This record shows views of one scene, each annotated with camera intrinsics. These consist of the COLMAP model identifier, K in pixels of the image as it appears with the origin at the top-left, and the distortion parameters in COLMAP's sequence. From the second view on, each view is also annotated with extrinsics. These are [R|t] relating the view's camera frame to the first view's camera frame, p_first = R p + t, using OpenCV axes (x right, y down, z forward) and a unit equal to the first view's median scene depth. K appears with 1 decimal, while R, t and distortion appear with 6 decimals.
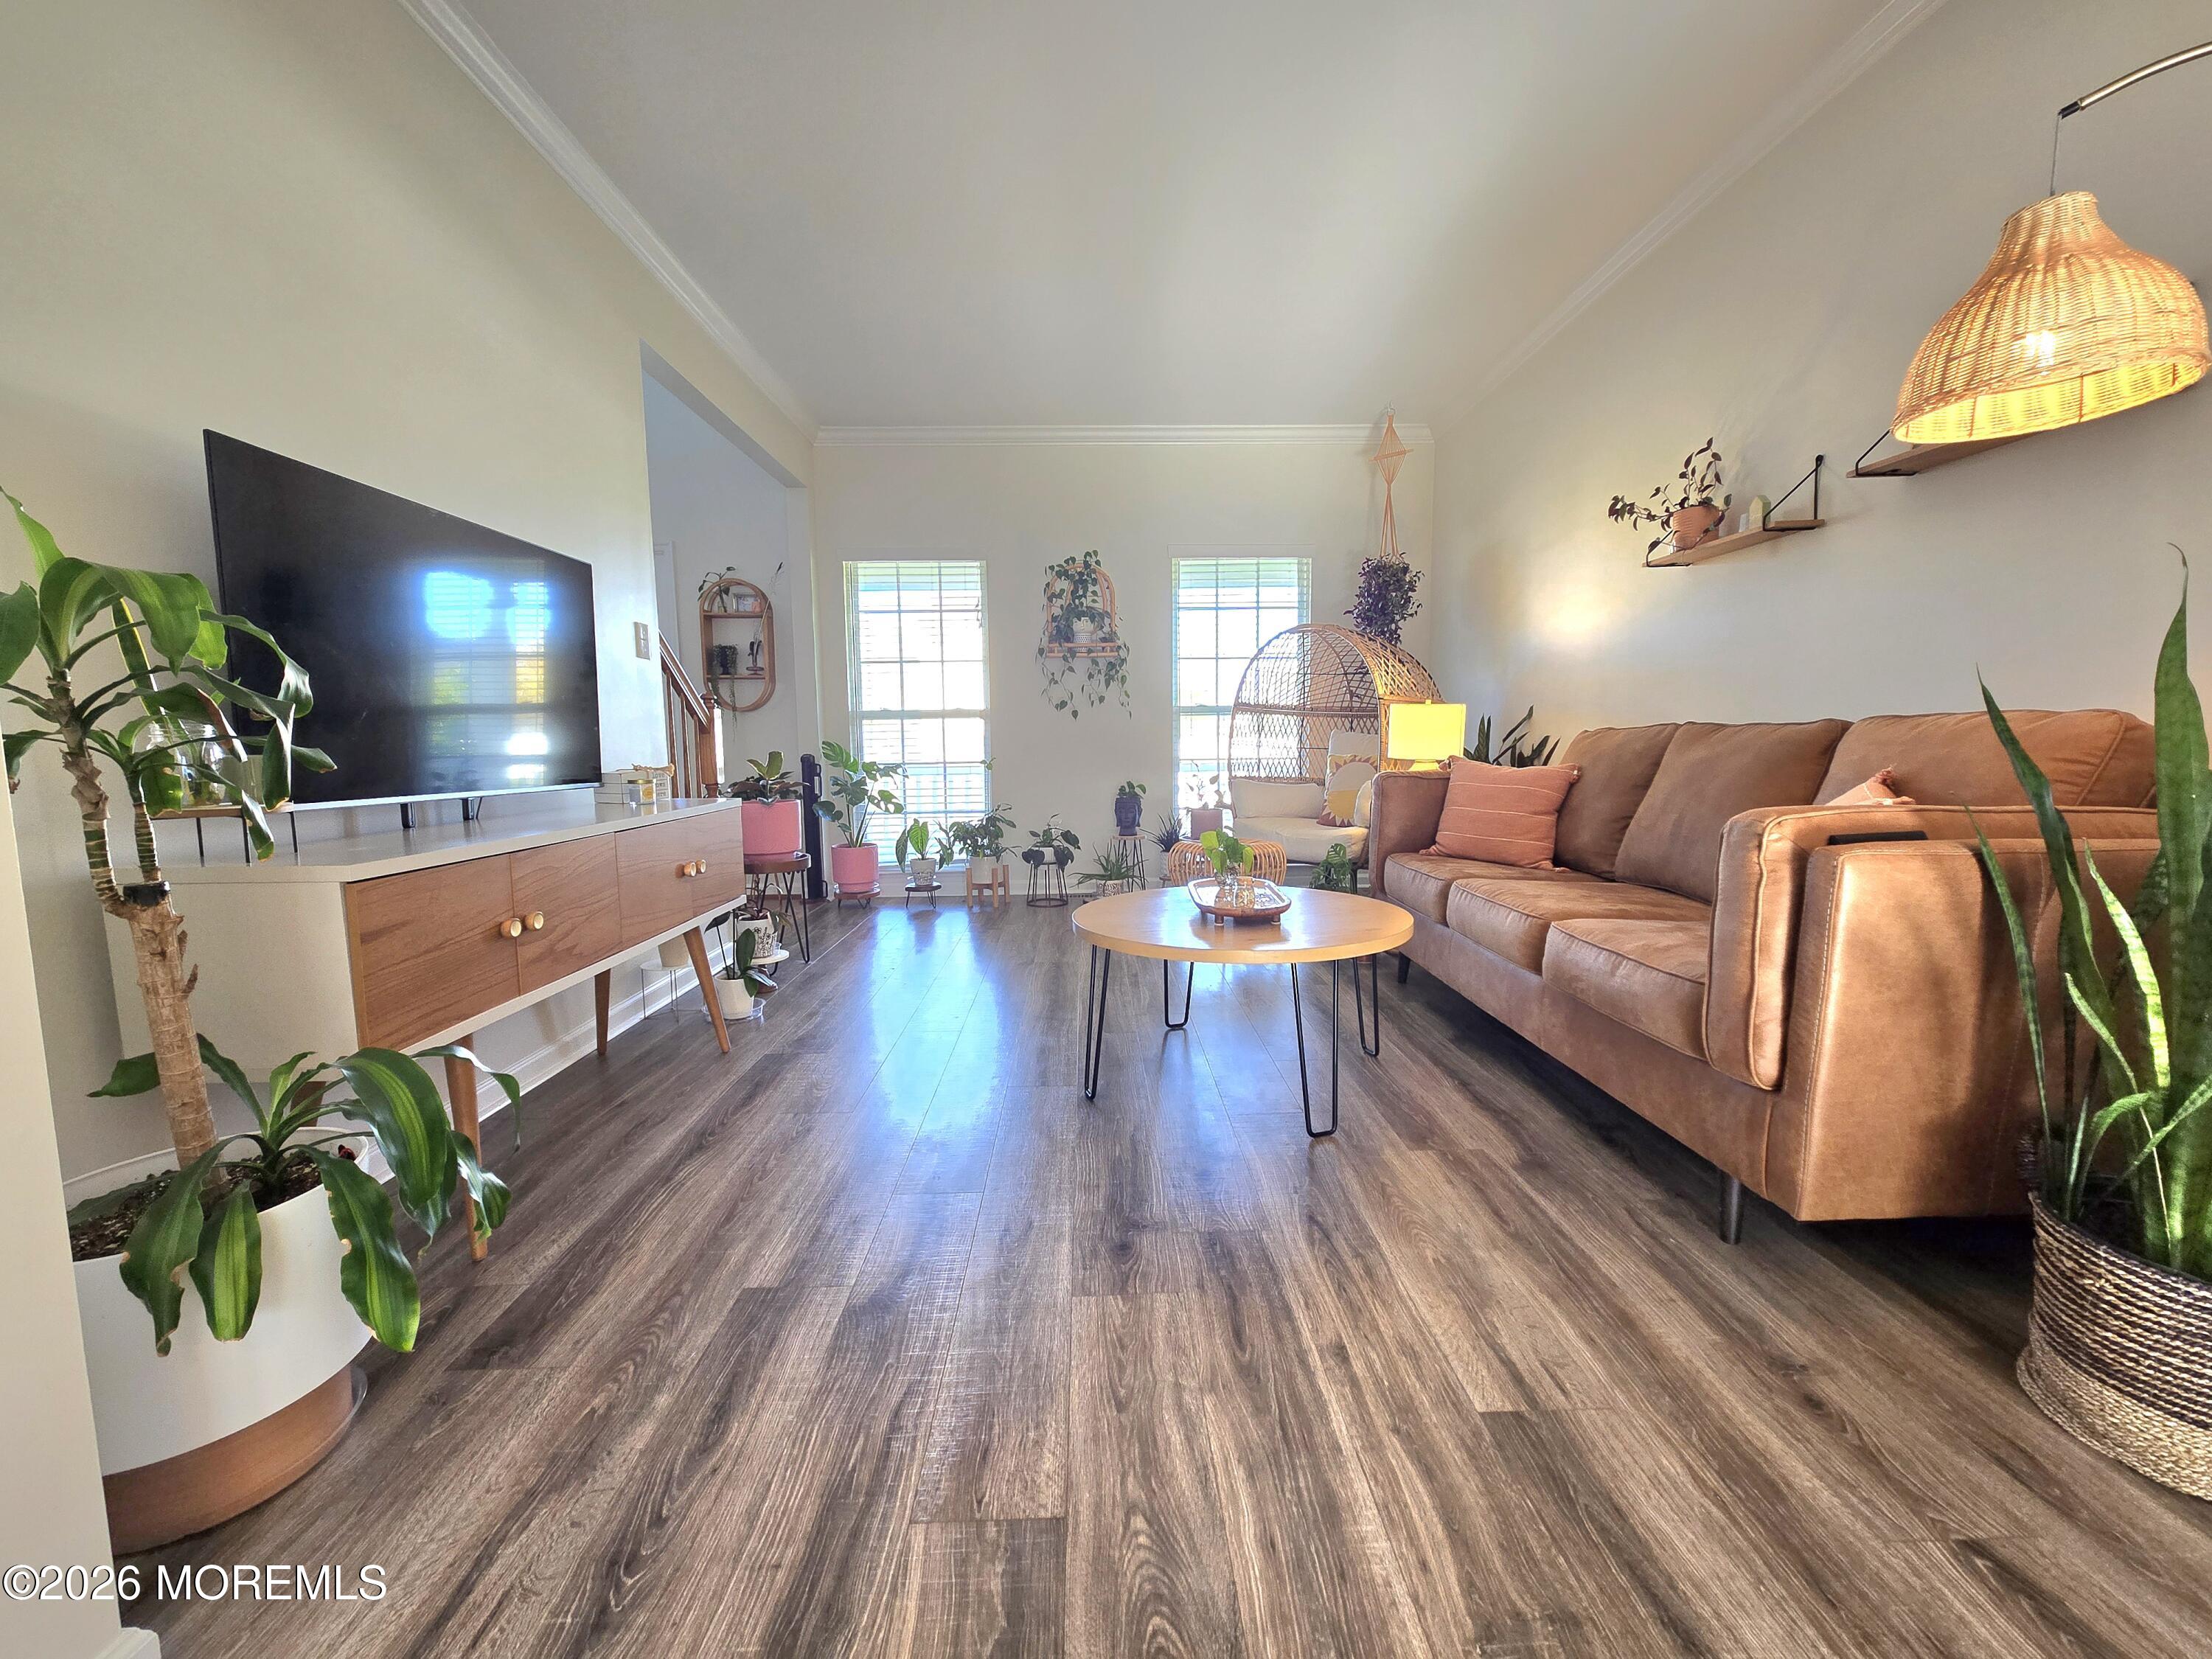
lens RADIAL K [[901.1, 0, 1106.0], [0, 901.1, 829.5], [0, 0, 1]] dist [0.000812, 0.000125]
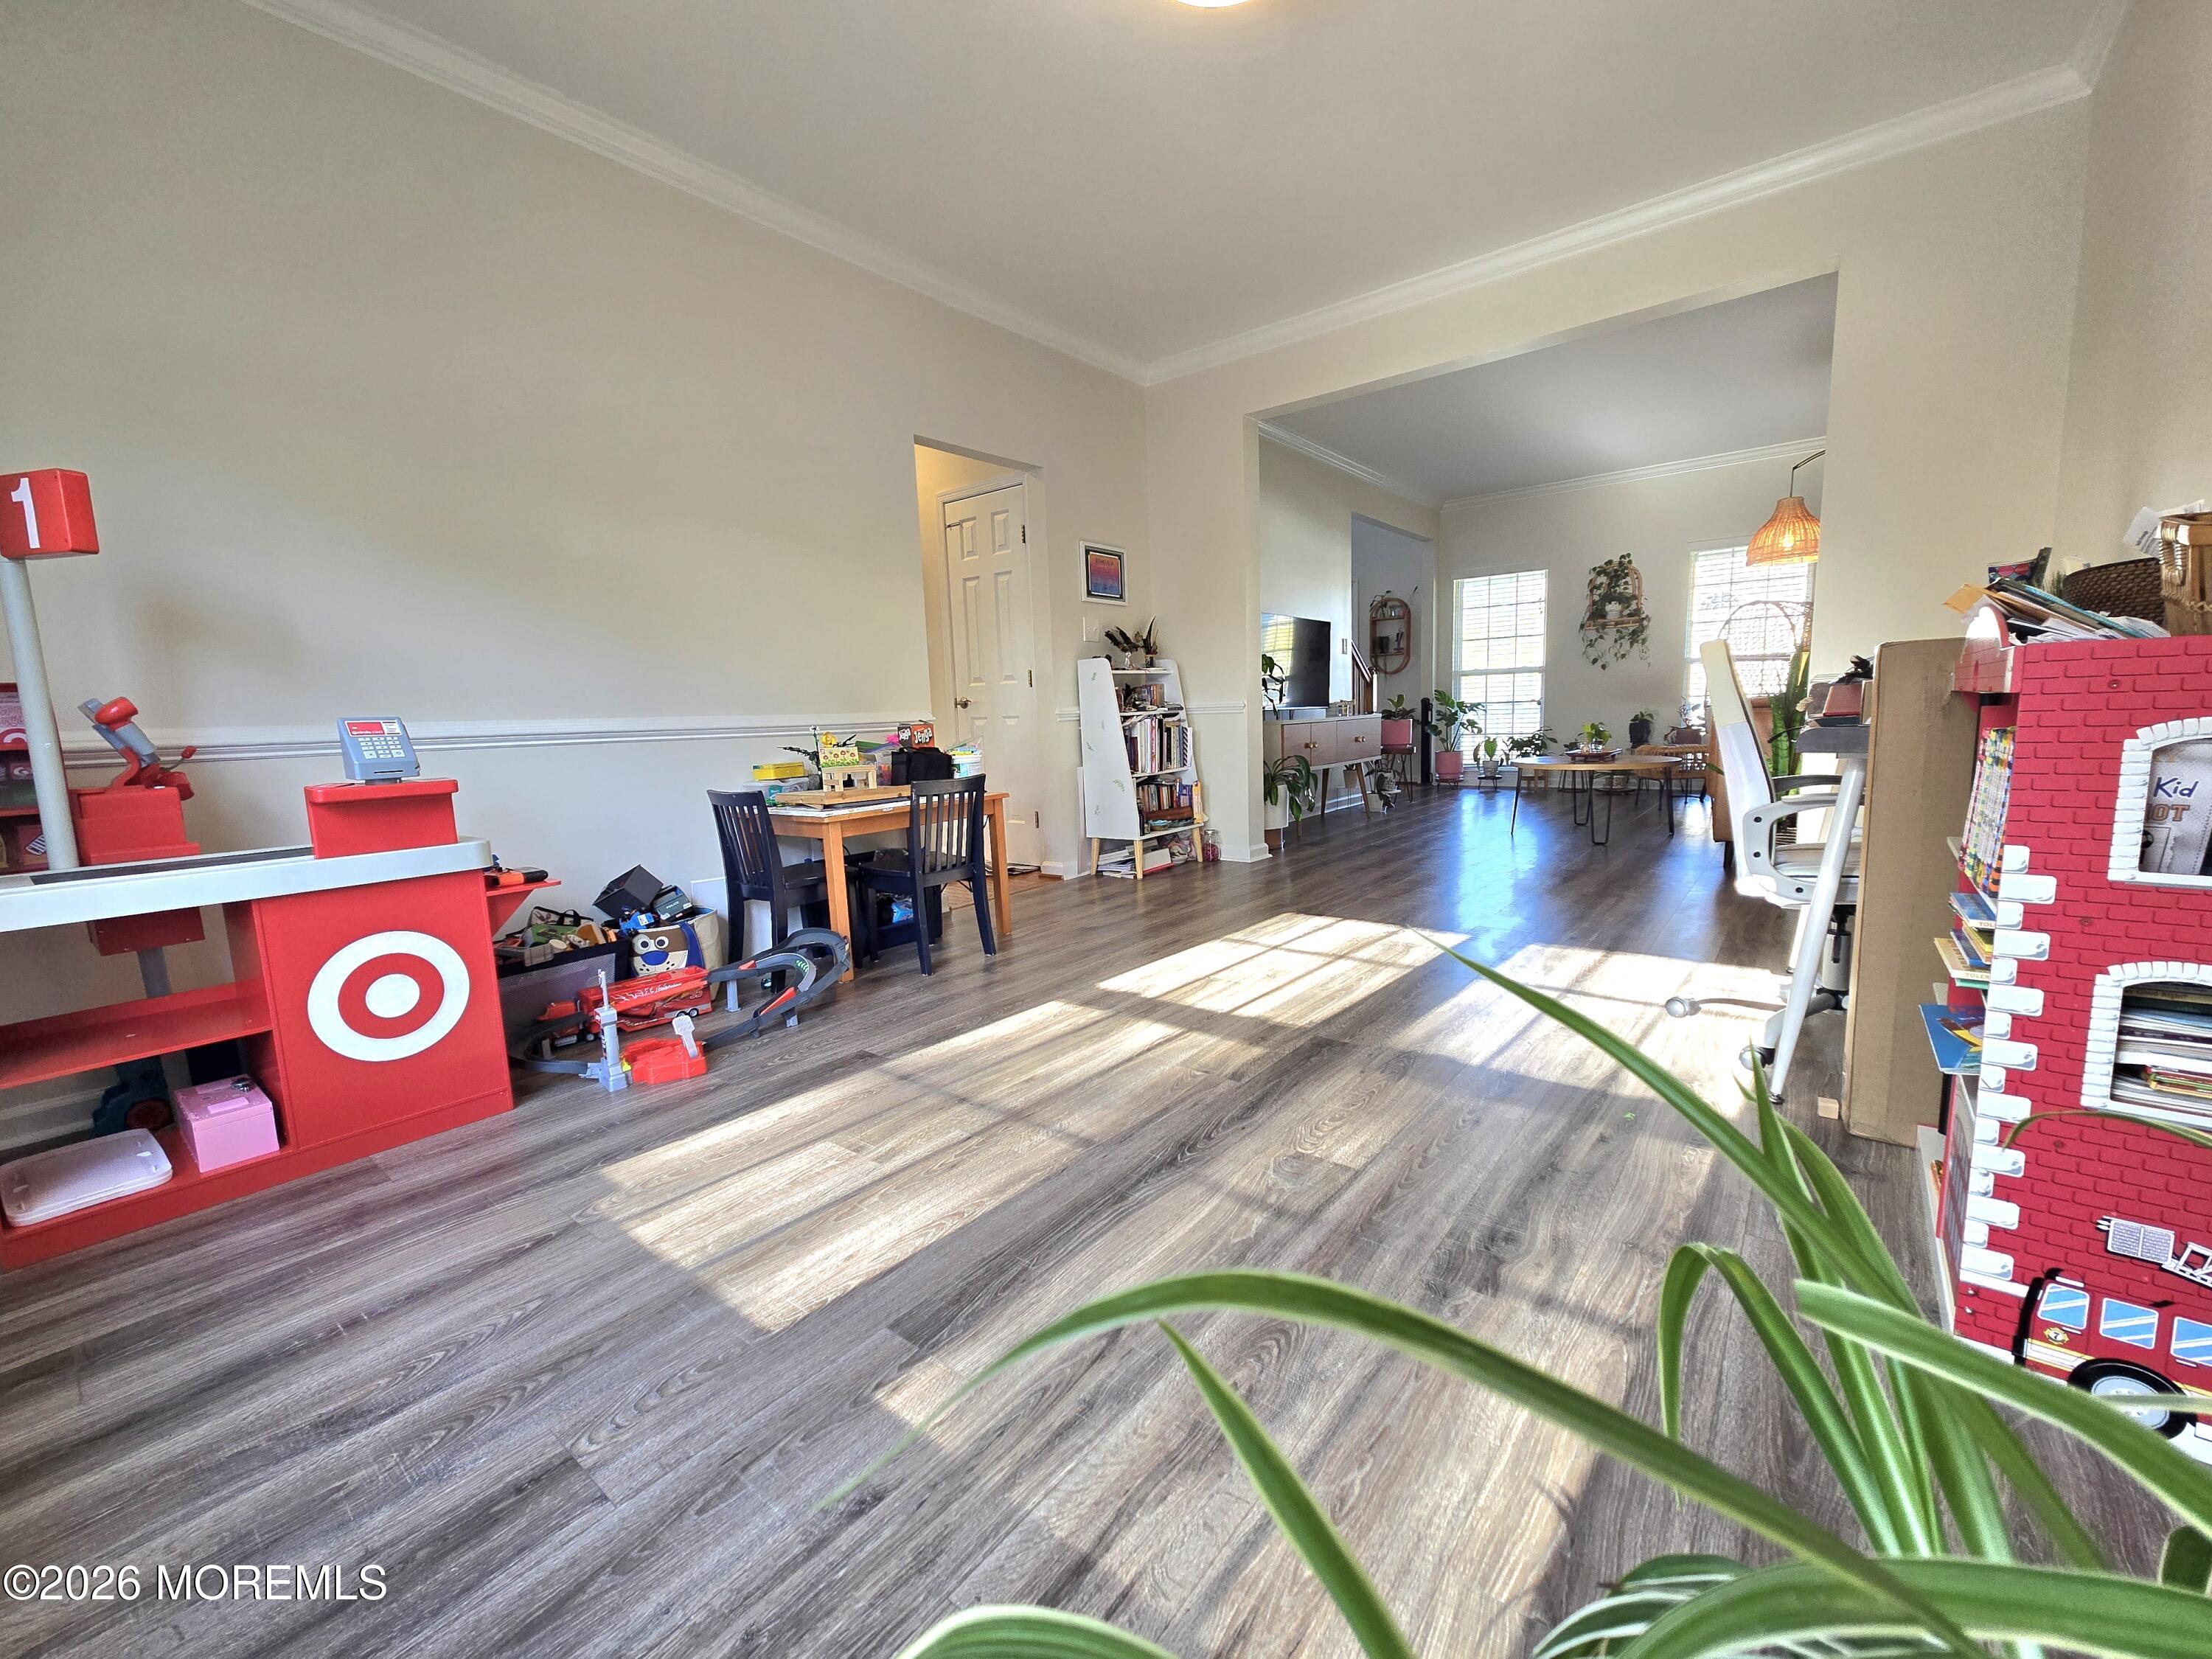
lens RADIAL K [[902.2, 0, 1107.2], [0, 902.2, 833.2], [0, 0, 1]] dist [0.000485, 0.000144]
pose [[0.766889, 0.069726, -0.637981, 0.309136], [-0.036681, 0.997218, 0.064895, 0.081603], [0.640731, -0.026366, 0.767312, -0.692187]]
